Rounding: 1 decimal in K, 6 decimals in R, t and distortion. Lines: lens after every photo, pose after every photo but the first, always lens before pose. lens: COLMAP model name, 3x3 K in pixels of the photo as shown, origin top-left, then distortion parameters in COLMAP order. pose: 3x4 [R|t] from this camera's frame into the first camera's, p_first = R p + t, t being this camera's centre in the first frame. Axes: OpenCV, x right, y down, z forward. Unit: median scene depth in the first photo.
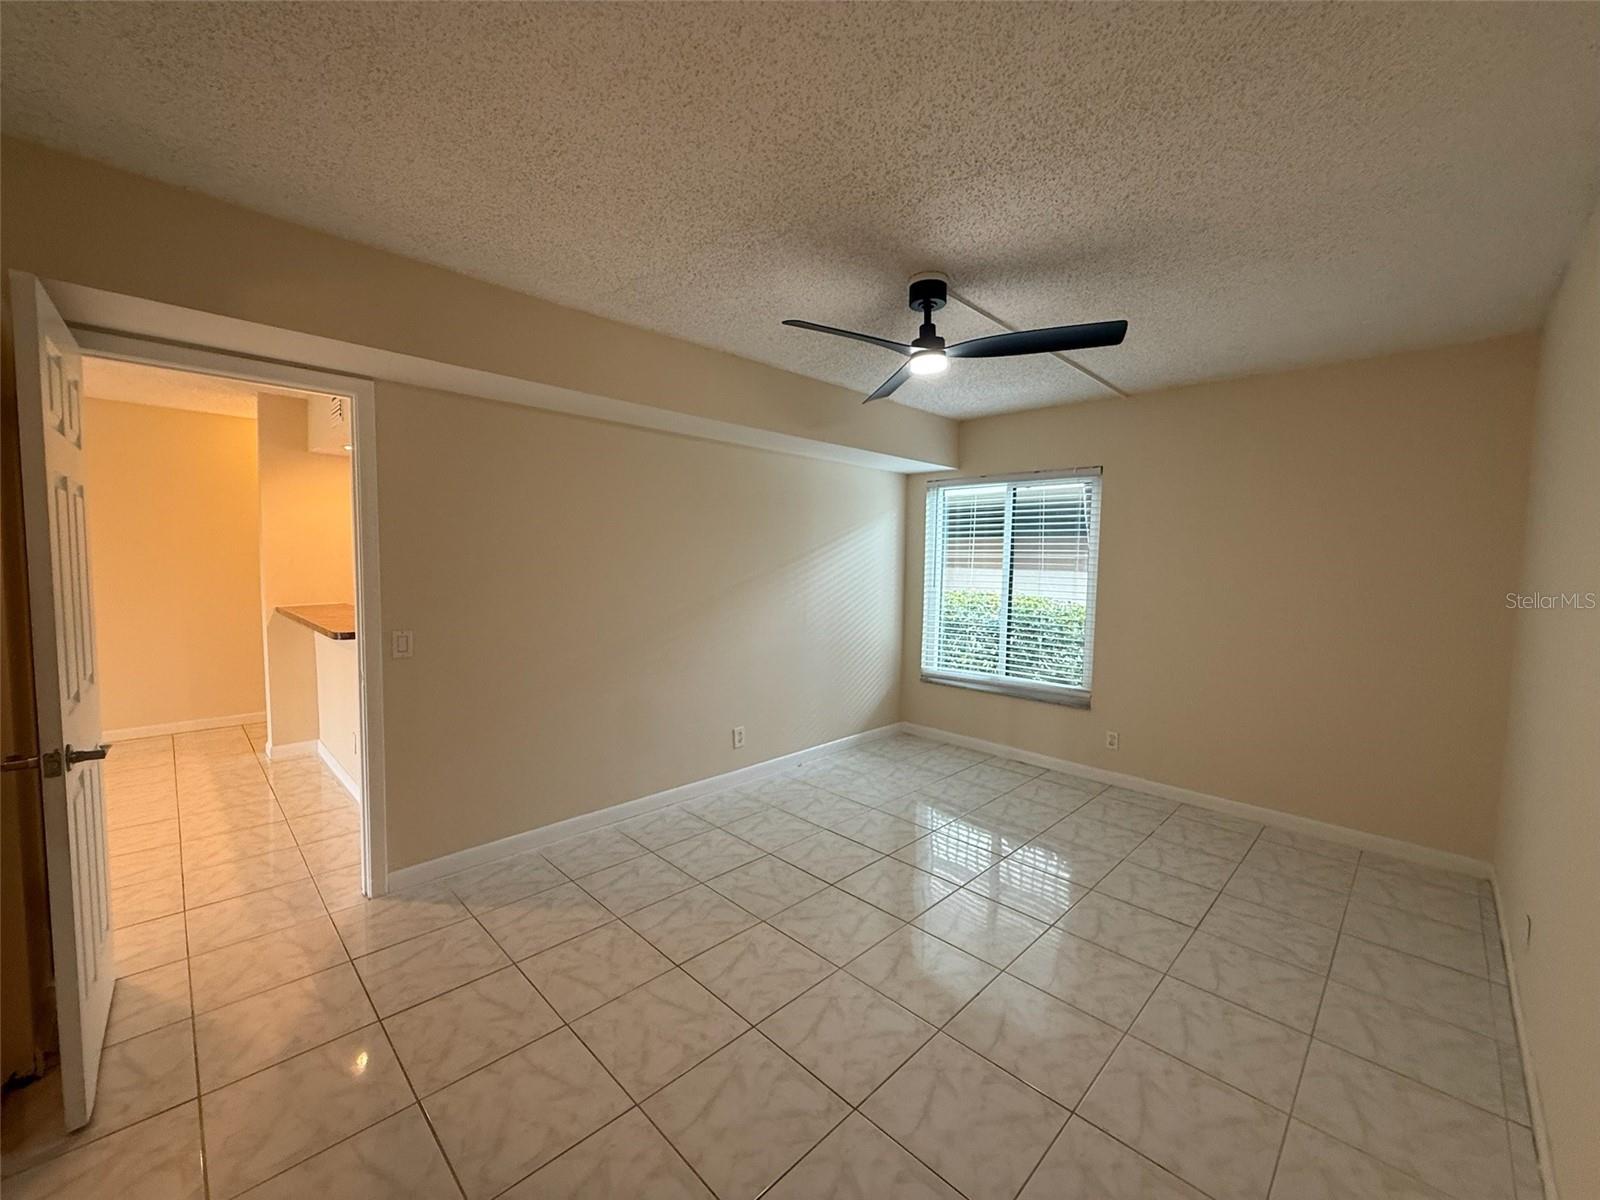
lens RADIAL K [[637.5, 0, 794.2], [0, 637.5, 602.4], [0, 0, 1]] dist [0.001203, -0.000098]
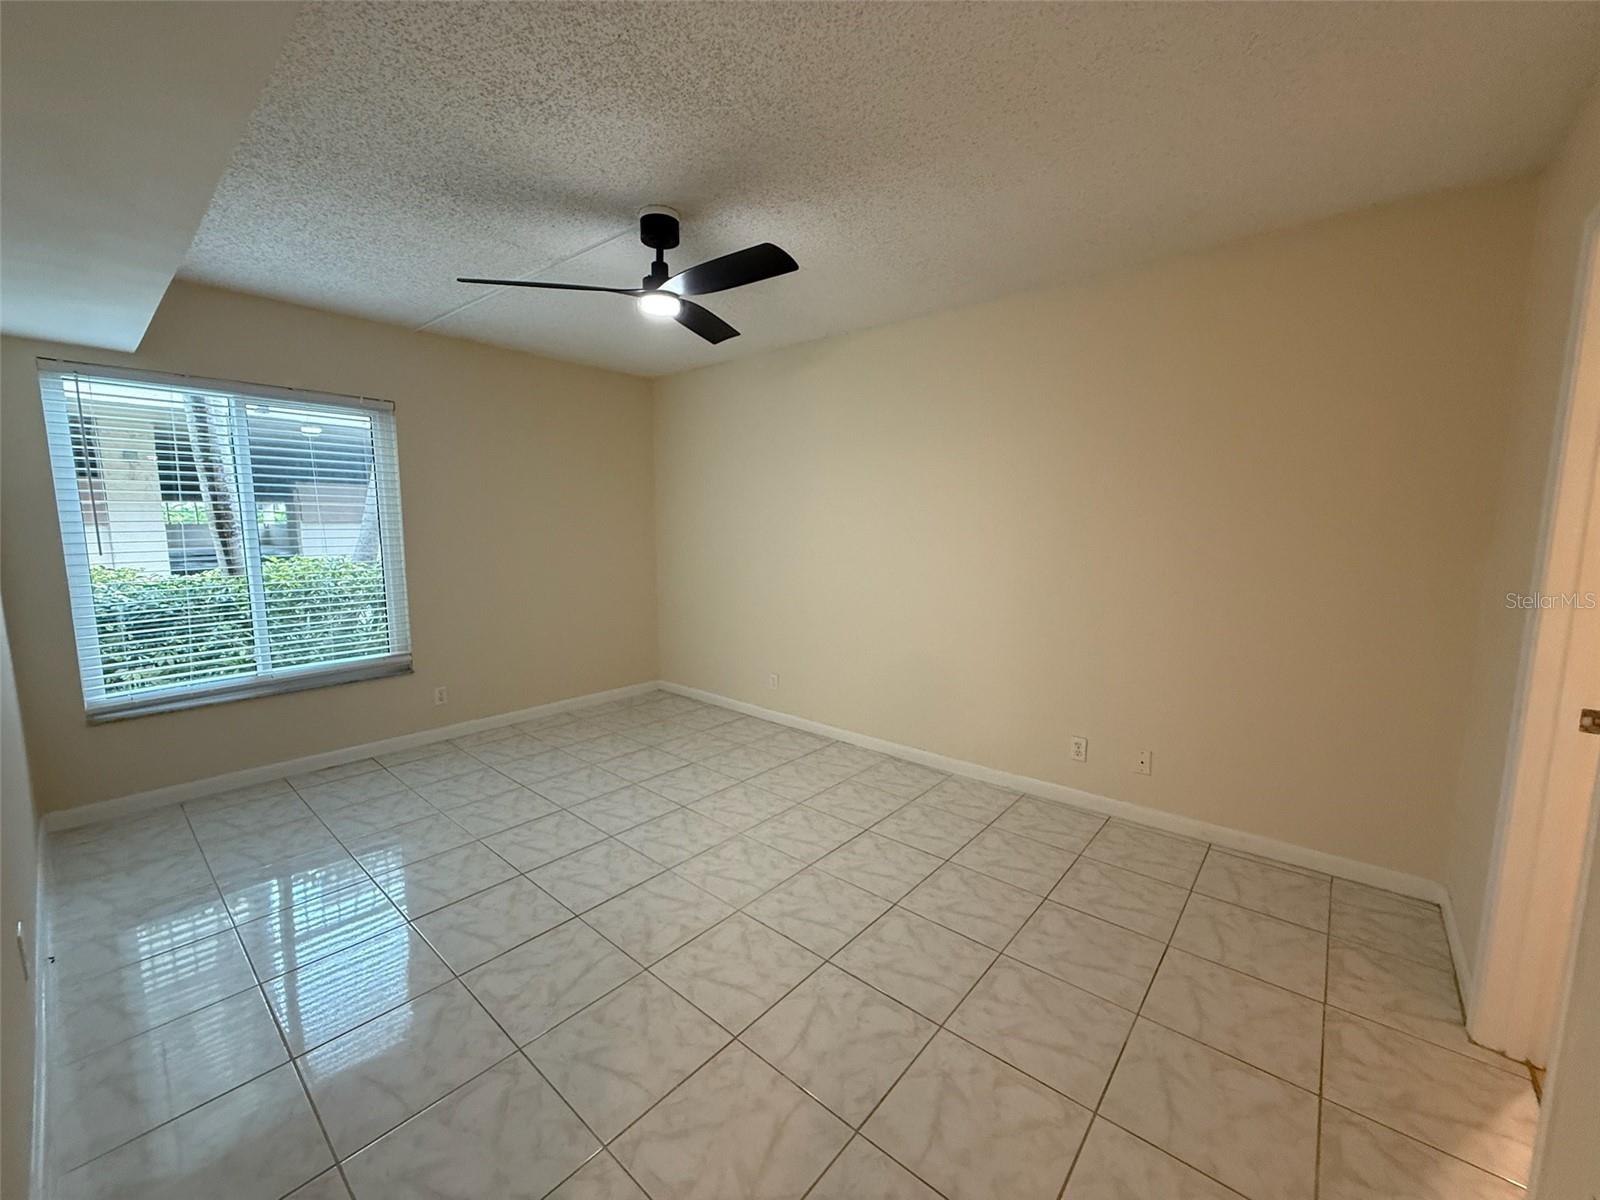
lens RADIAL K [[637.5, 0, 794.2], [0, 637.5, 602.4], [0, 0, 1]] dist [0.001203, -0.000098]
pose [[-0.075722, -0.144302, 0.986632, -0.495287], [0.061486, 0.986914, 0.149062, -0.037350], [-0.995231, 0.071951, -0.065859, 0.530791]]
